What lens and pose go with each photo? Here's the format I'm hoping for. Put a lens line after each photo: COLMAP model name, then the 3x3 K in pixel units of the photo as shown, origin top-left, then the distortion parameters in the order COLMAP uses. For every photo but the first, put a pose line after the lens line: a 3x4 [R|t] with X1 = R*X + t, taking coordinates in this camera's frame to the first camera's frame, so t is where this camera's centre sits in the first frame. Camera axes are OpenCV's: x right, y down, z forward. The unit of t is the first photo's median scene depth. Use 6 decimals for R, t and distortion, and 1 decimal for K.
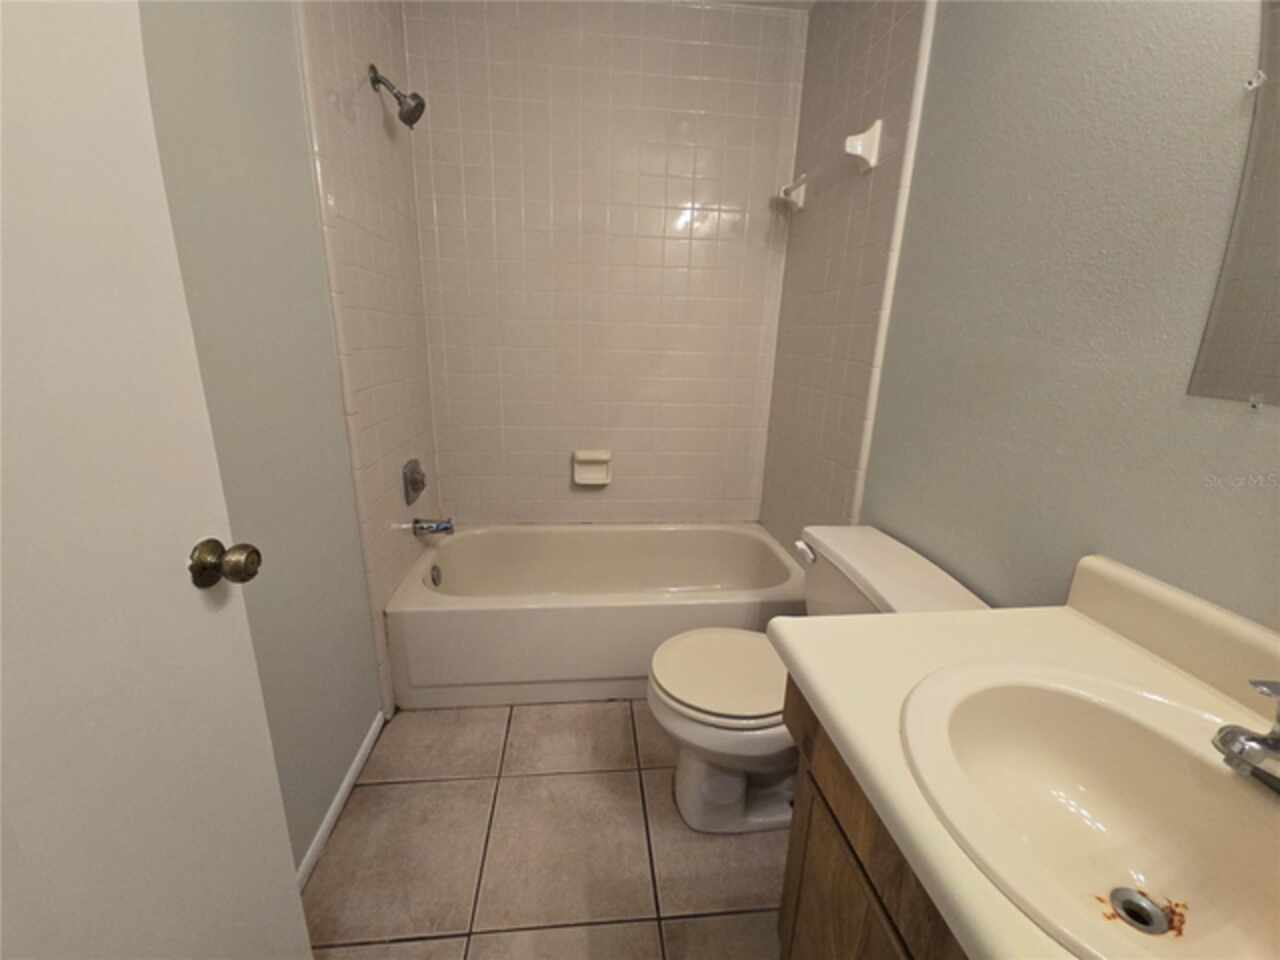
lens RADIAL K [[523.0, 0, 645.6], [0, 523.0, 479.0], [0, 0, 1]] dist [0.002170, -0.002961]
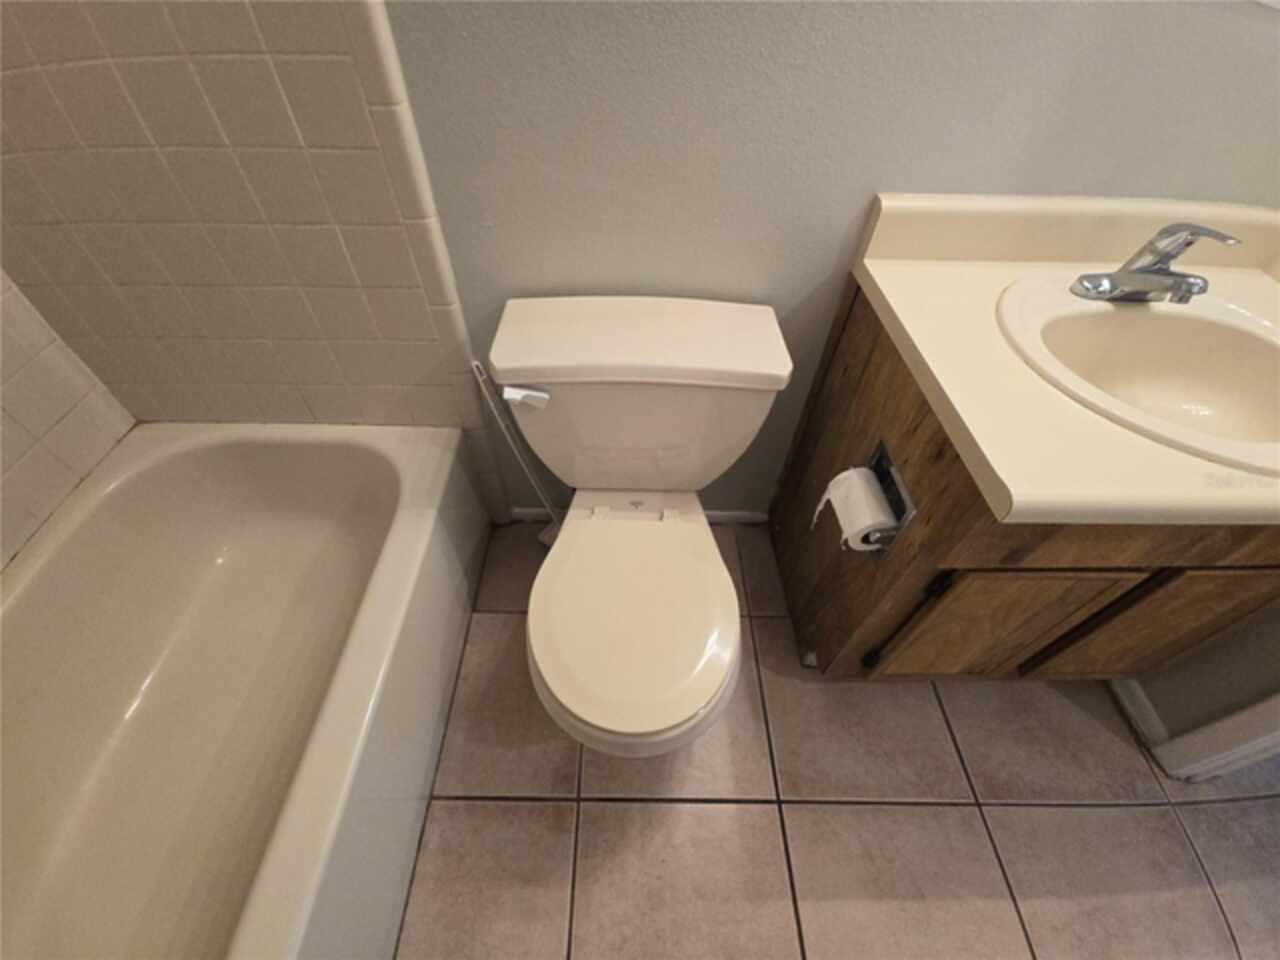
lens RADIAL K [[523.0, 0, 637.1], [0, 523.0, 480.4], [0, 0, 1]] dist [0.002170, -0.002961]
pose [[0.115975, -0.758883, 0.640817, -0.153561], [0.246429, 0.646983, 0.721586, -0.233540], [-0.962197, 0.074230, 0.262044, 0.884978]]
